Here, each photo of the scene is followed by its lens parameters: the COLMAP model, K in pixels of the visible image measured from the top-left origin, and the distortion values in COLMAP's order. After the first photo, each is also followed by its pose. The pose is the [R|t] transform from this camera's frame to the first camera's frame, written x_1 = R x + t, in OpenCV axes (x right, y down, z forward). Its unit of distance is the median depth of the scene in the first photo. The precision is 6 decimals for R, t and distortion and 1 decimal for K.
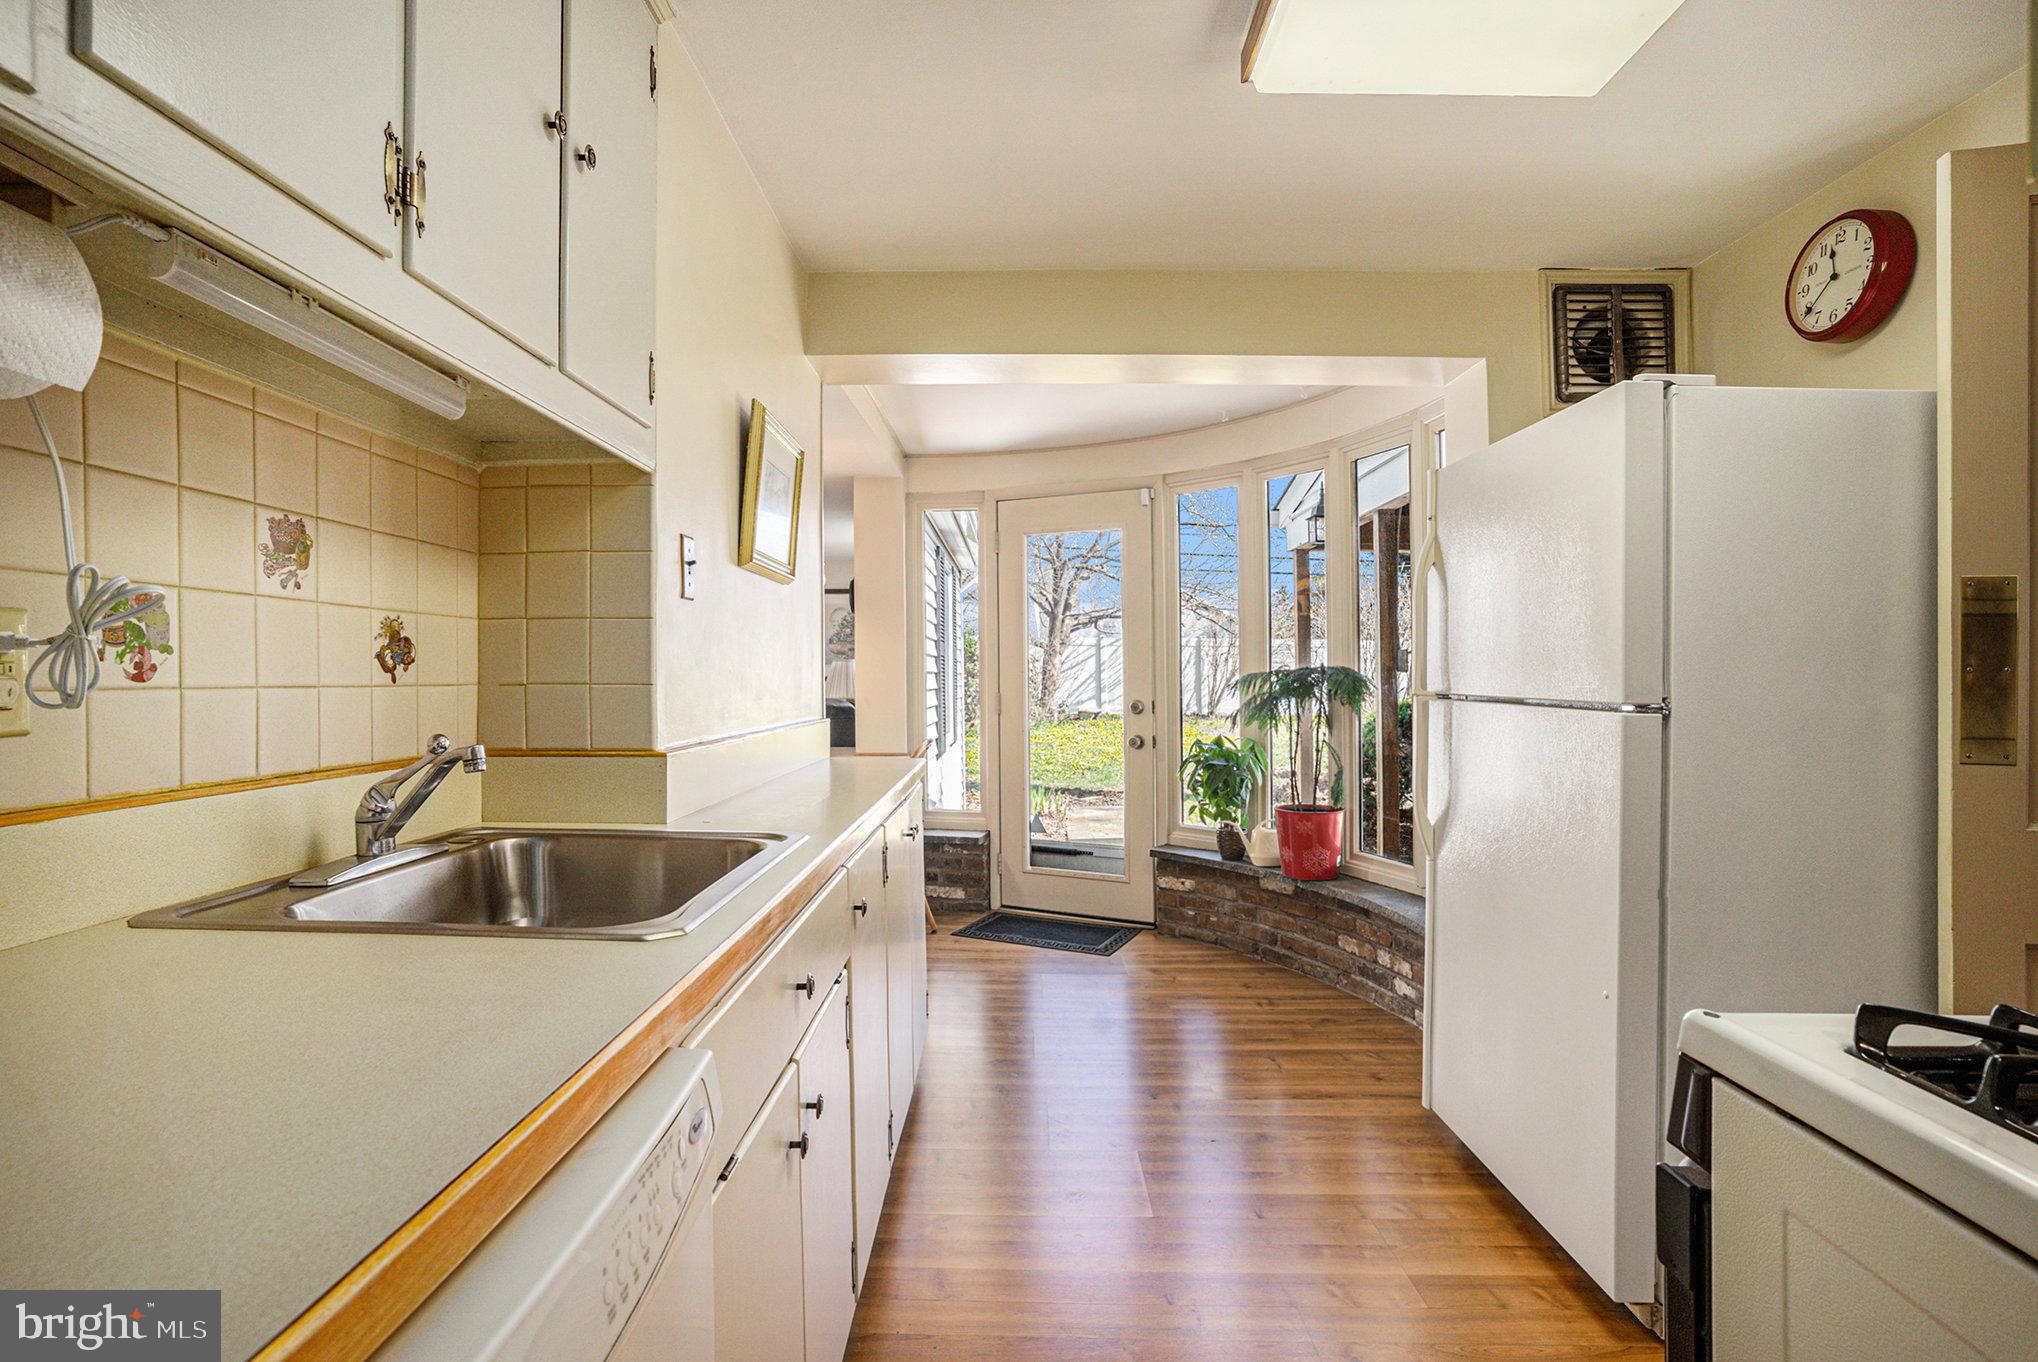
lens RADIAL K [[1033.4, 0, 1020.3], [0, 1033.4, 712.8], [0, 0, 1]] dist [-0.055378, 0.029735]
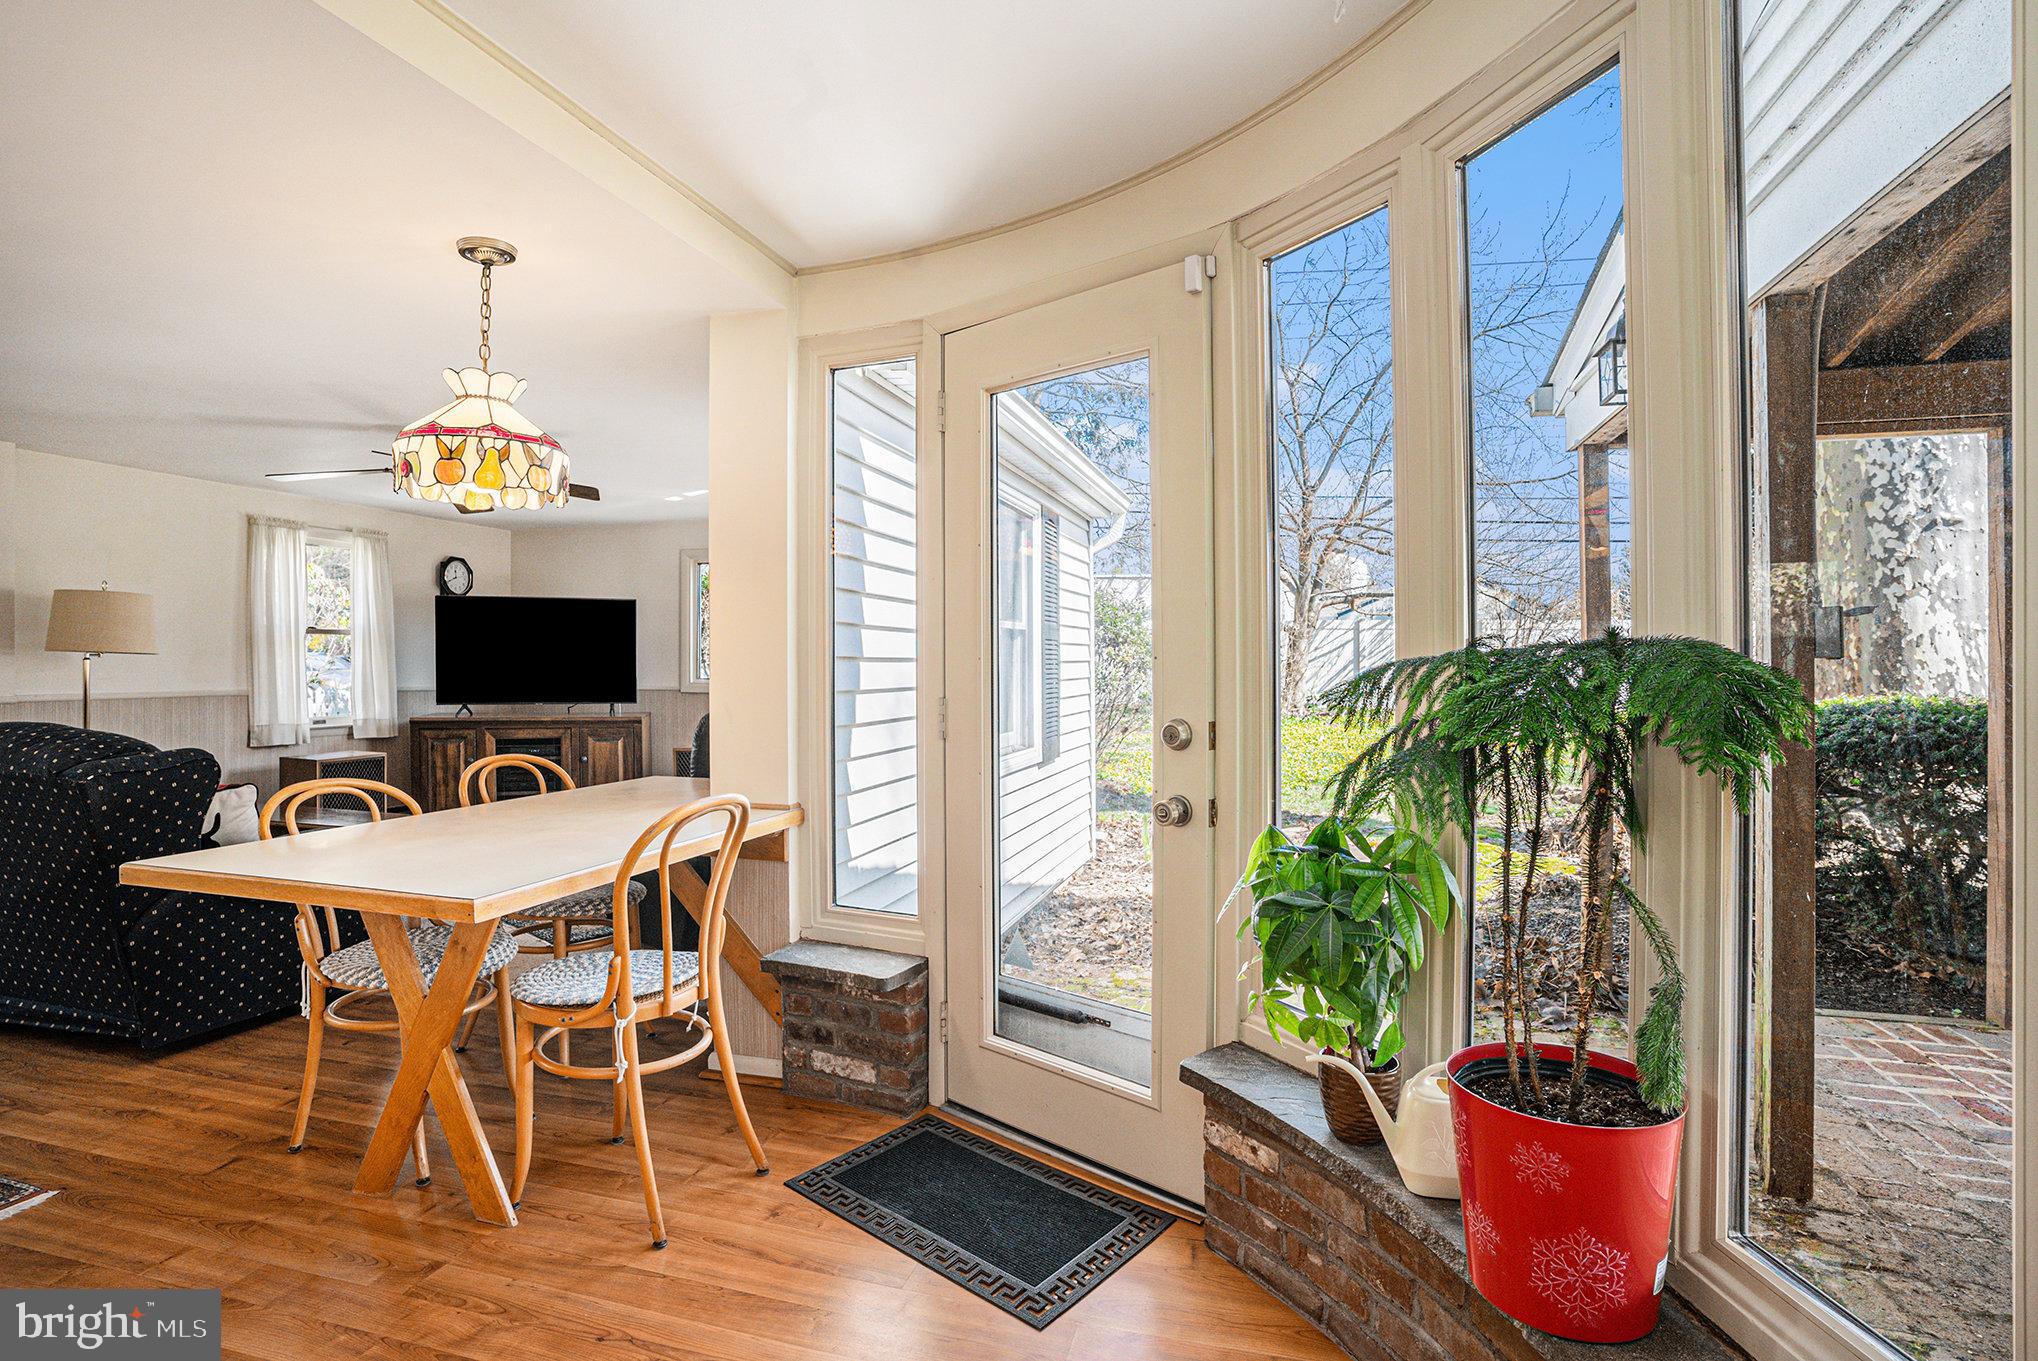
lens RADIAL K [[1033.4, 0, 1020.3], [0, 1033.4, 712.3], [0, 0, 1]] dist [-0.055378, 0.029735]
pose [[0.966135, 0.007812, -0.257920, 0.164334], [-0.004901, 0.999917, 0.011929, -0.020693], [0.257991, -0.010261, 0.966093, 0.538612]]
